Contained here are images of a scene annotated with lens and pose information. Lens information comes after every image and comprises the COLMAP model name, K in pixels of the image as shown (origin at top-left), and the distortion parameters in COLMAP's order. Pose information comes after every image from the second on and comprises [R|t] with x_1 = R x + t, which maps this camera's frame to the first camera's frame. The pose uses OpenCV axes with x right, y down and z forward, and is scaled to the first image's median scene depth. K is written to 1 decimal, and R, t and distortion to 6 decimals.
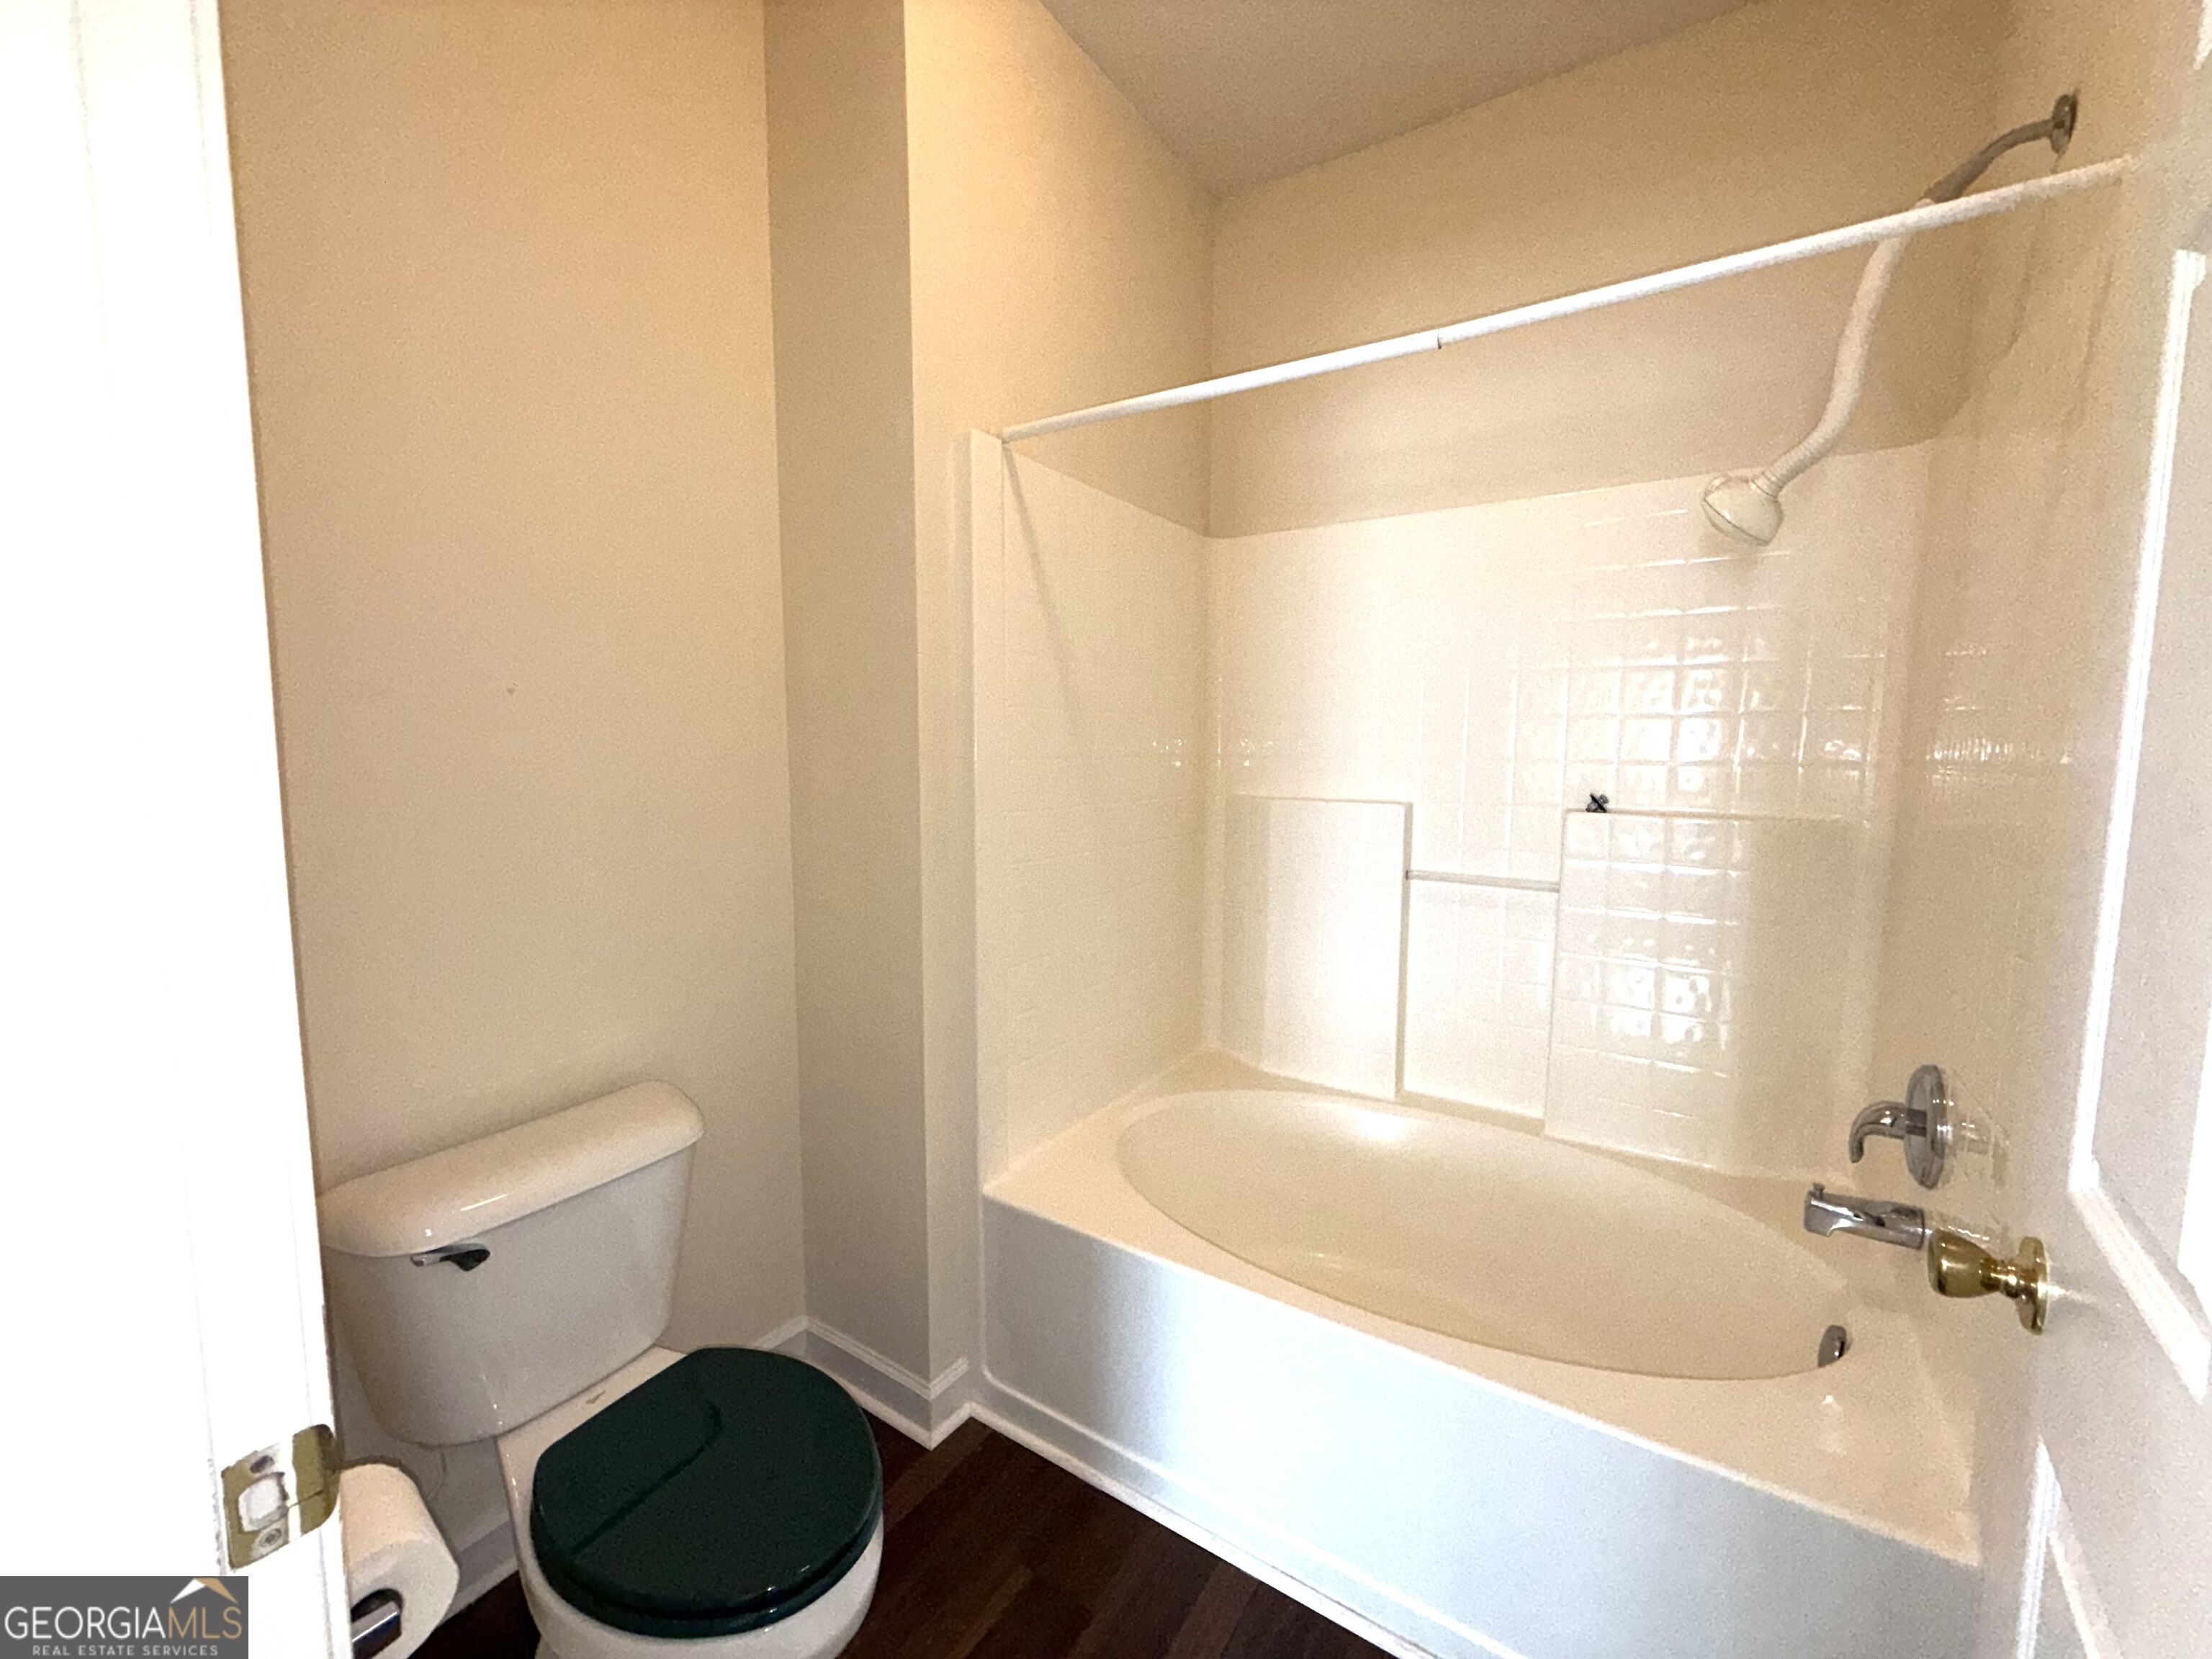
lens RADIAL K [[879.2, 0, 1113.1], [0, 879.2, 825.5], [0, 0, 1]] dist [-0.002255, -0.000441]
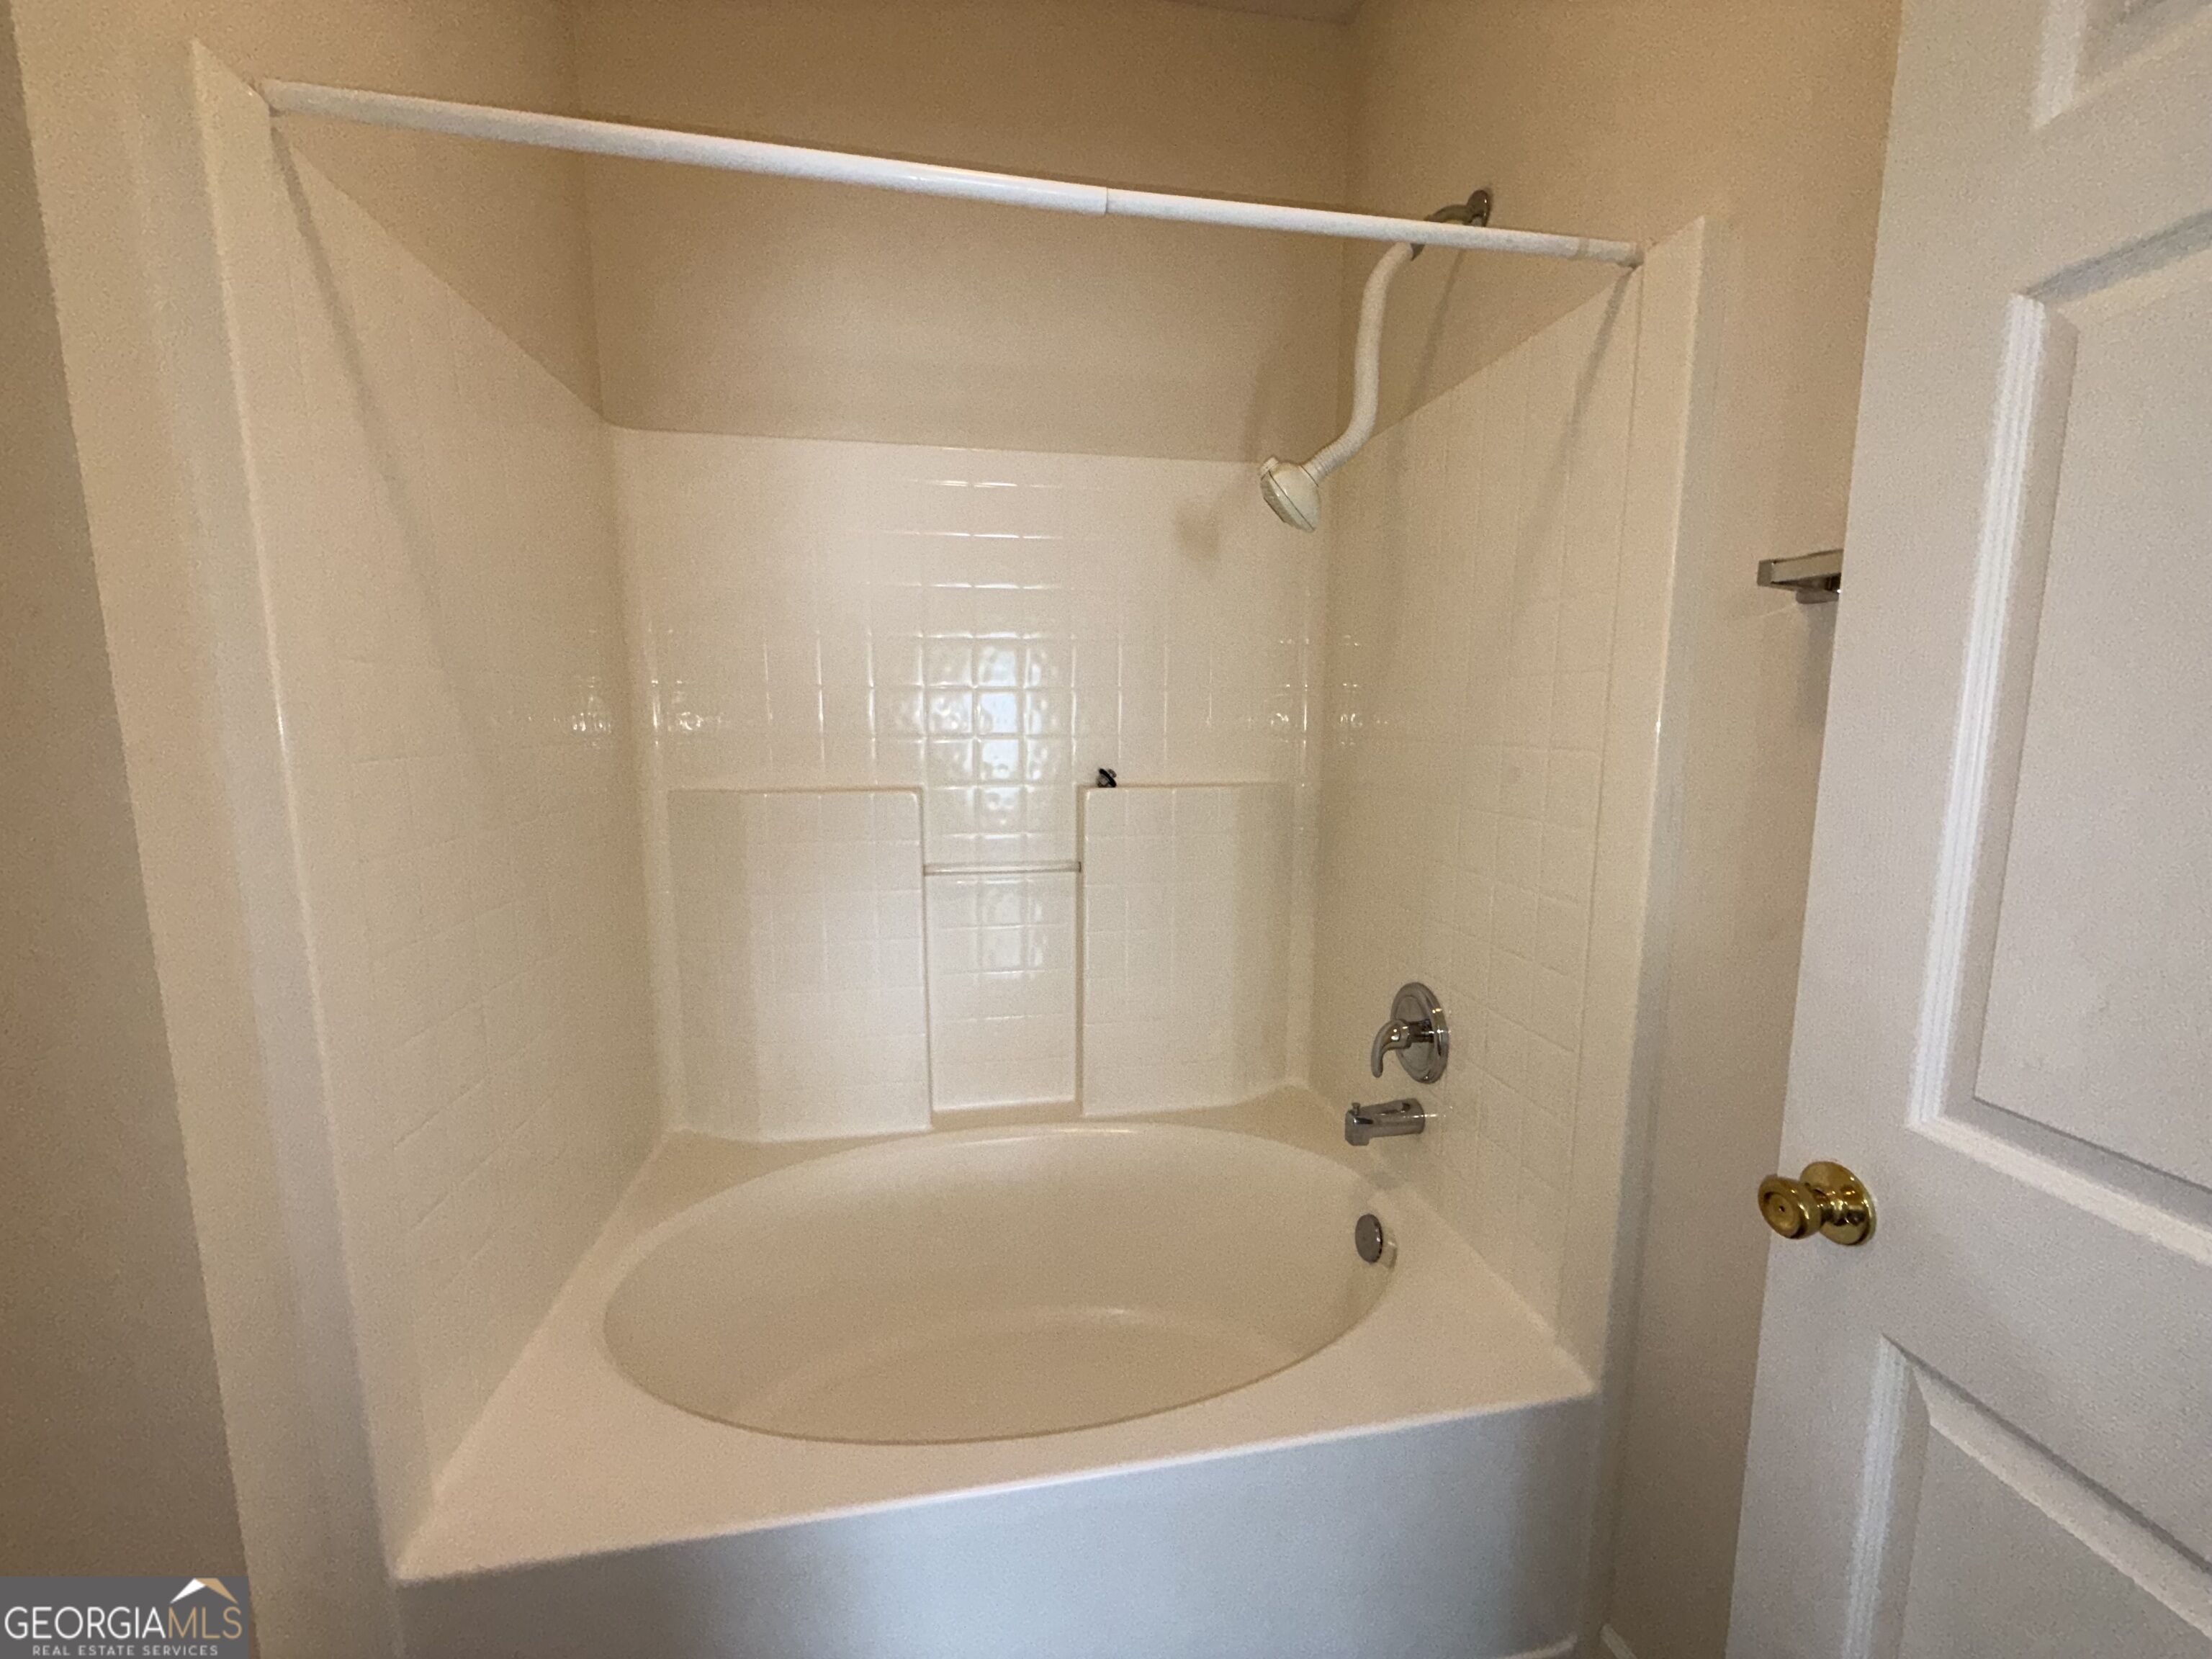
lens RADIAL K [[879.2, 0, 1102.6], [0, 879.2, 829.5], [0, 0, 1]] dist [-0.002255, -0.000441]
pose [[0.726210, -0.087896, 0.681830, -0.136412], [0.060603, 0.996117, 0.063864, -0.030921], [-0.684796, -0.005057, 0.728717, 0.276038]]
